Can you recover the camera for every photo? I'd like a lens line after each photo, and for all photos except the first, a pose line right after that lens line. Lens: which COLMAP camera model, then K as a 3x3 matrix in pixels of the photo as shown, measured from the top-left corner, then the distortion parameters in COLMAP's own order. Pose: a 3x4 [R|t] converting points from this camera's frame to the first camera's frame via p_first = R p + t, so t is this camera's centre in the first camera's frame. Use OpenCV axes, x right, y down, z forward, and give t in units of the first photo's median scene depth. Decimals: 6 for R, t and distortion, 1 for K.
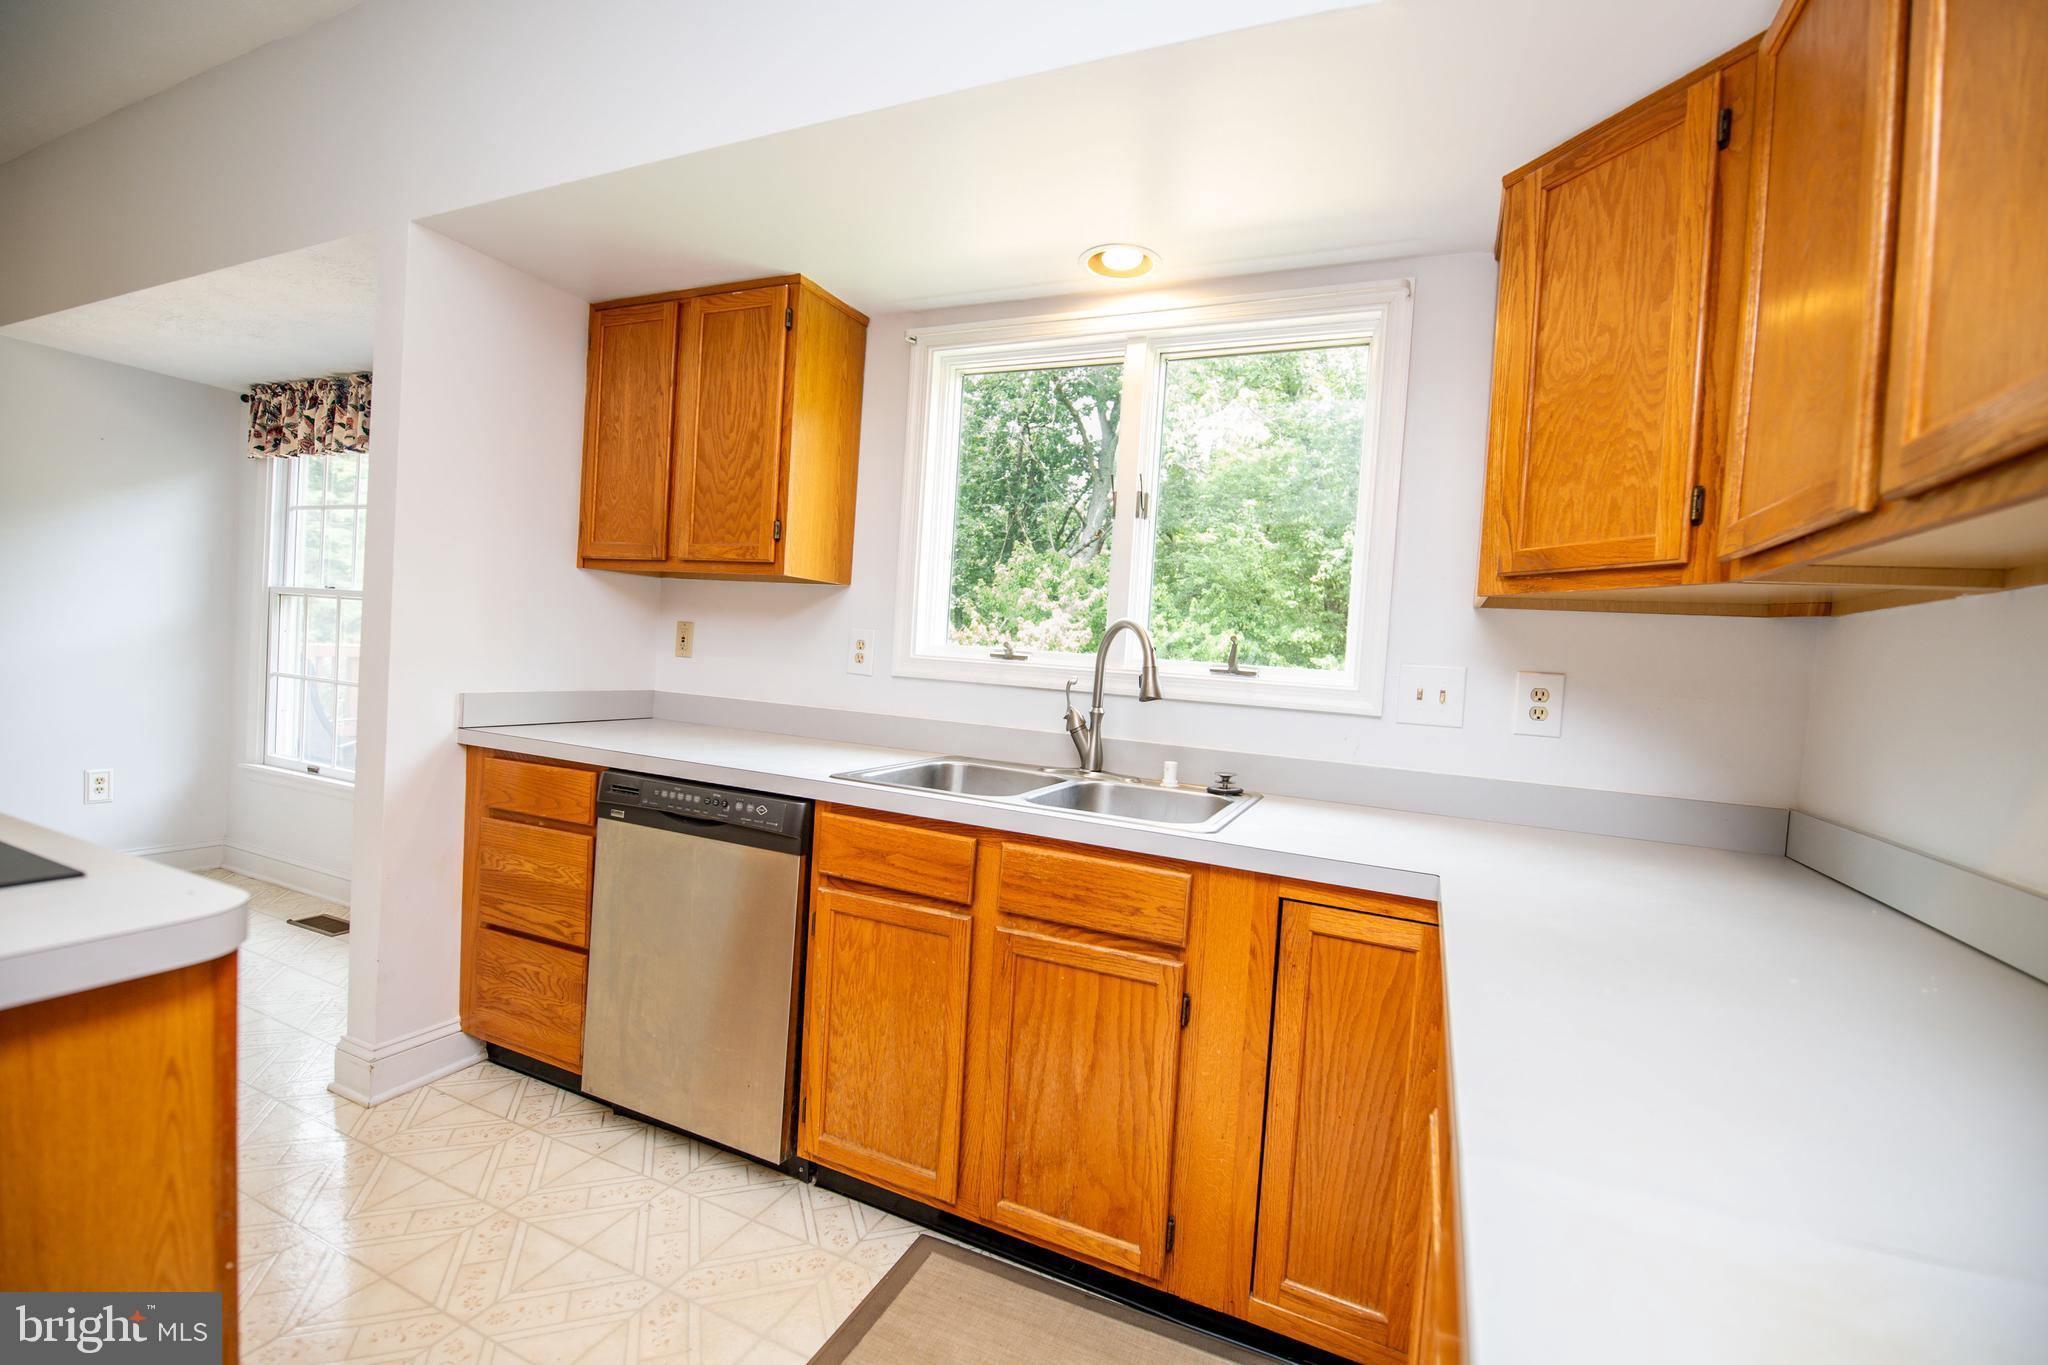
lens RADIAL K [[871.3, 0, 1015.9], [0, 871.3, 683.7], [0, 0, 1]] dist [-0.011494, -0.005626]
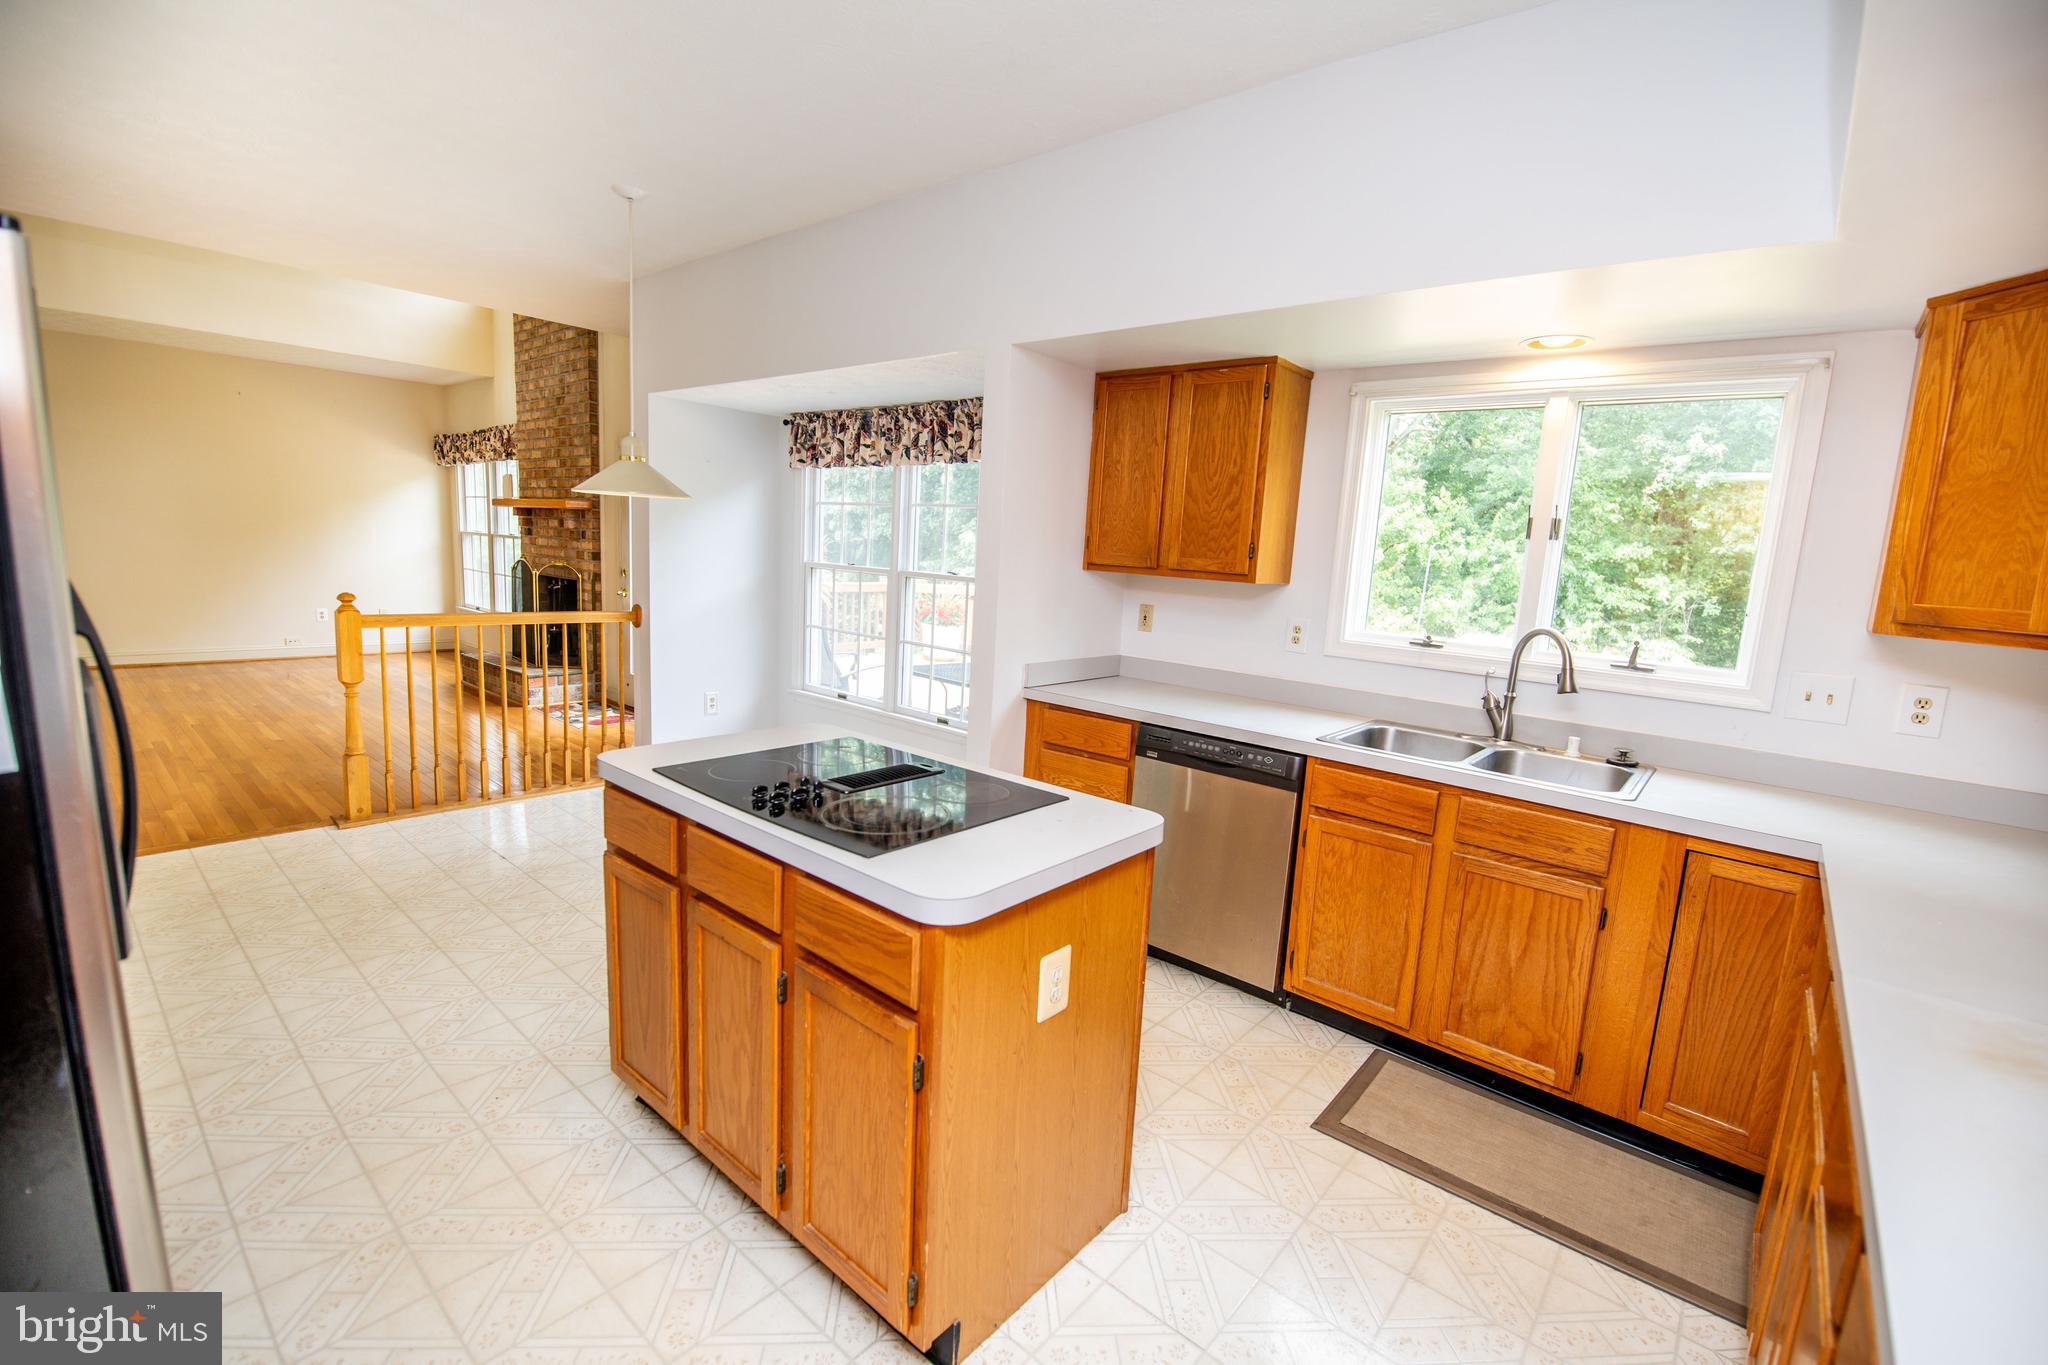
lens RADIAL K [[871.3, 0, 1022.0], [0, 871.3, 679.8], [0, 0, 1]] dist [-0.011494, -0.005626]
pose [[0.961257, 0.033011, -0.273670, -0.272732], [-0.005506, 0.994905, 0.100670, -0.125265], [0.275599, -0.095263, 0.956541, -0.471454]]
